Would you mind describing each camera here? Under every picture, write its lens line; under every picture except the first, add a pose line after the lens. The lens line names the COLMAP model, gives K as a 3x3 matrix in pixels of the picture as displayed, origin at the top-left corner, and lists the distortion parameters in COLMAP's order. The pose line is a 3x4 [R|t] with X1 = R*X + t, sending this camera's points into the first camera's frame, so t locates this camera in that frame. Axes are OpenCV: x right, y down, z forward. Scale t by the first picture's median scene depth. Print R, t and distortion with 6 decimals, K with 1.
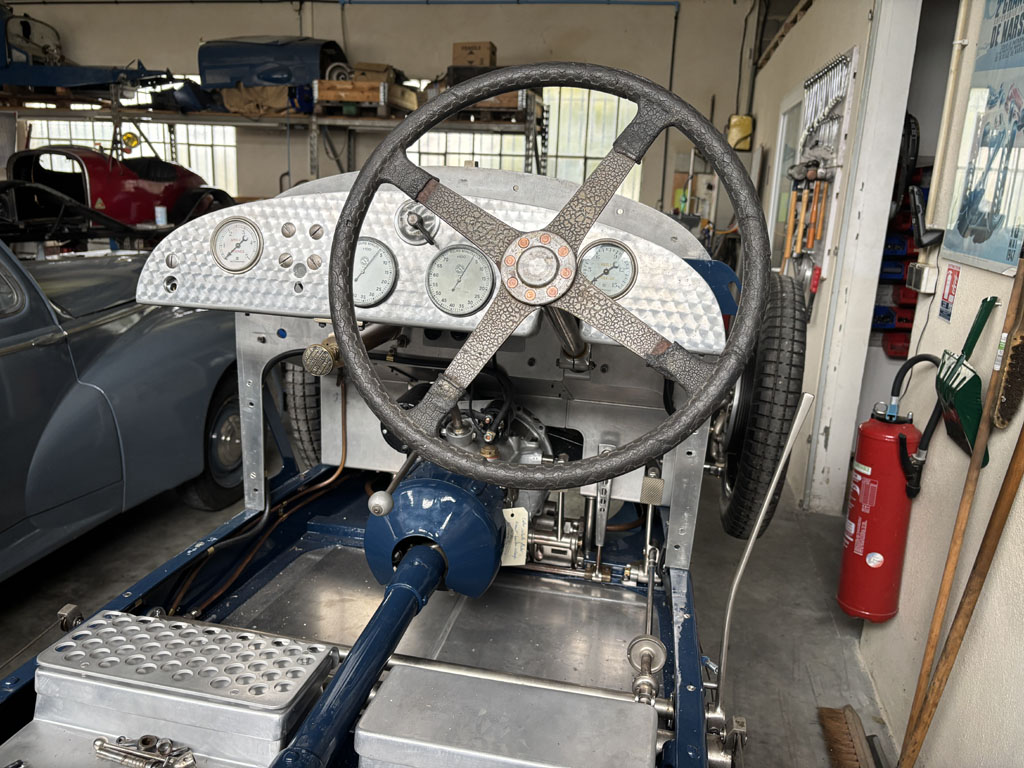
lens RADIAL K [[774.8, 0, 509.2], [0, 774.8, 375.7], [0, 0, 1]] dist [0.053629, -0.053842]
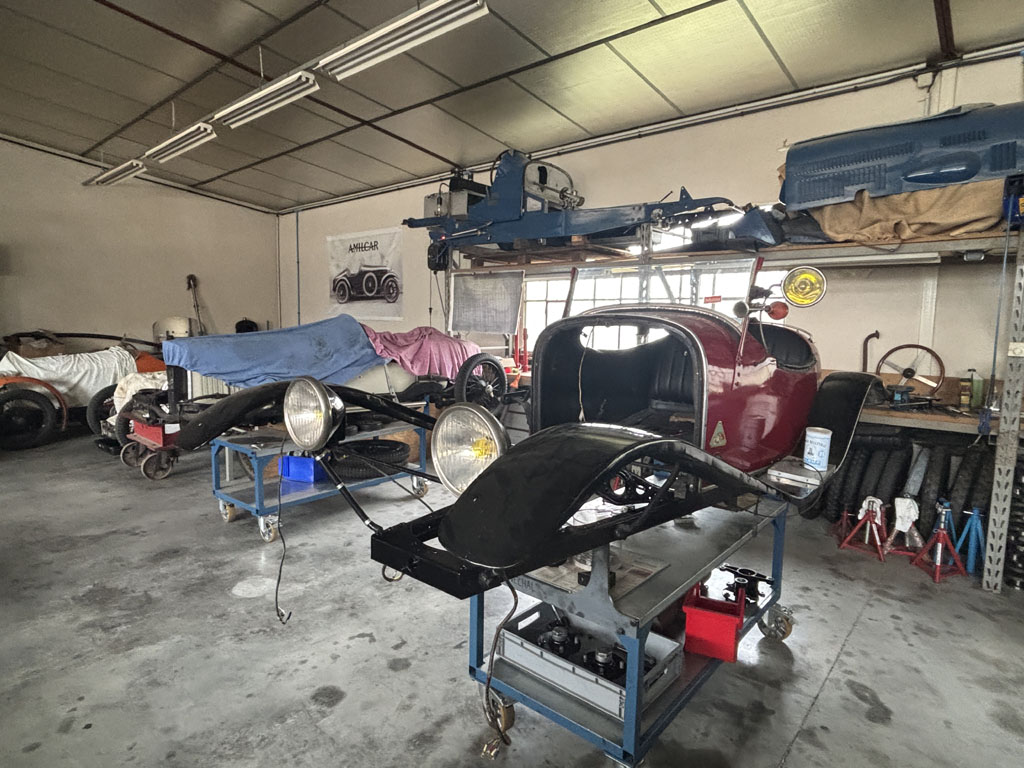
lens RADIAL K [[582.6, 0, 506.5], [0, 582.6, 387.6], [0, 0, 1]] dist [-0.007663, 0.004121]
pose [[0.866685, 0.033440, -0.497733, -0.349328], [-0.101950, 0.988565, -0.111106, -0.148686], [0.488326, 0.147038, 0.860184, 0.501894]]
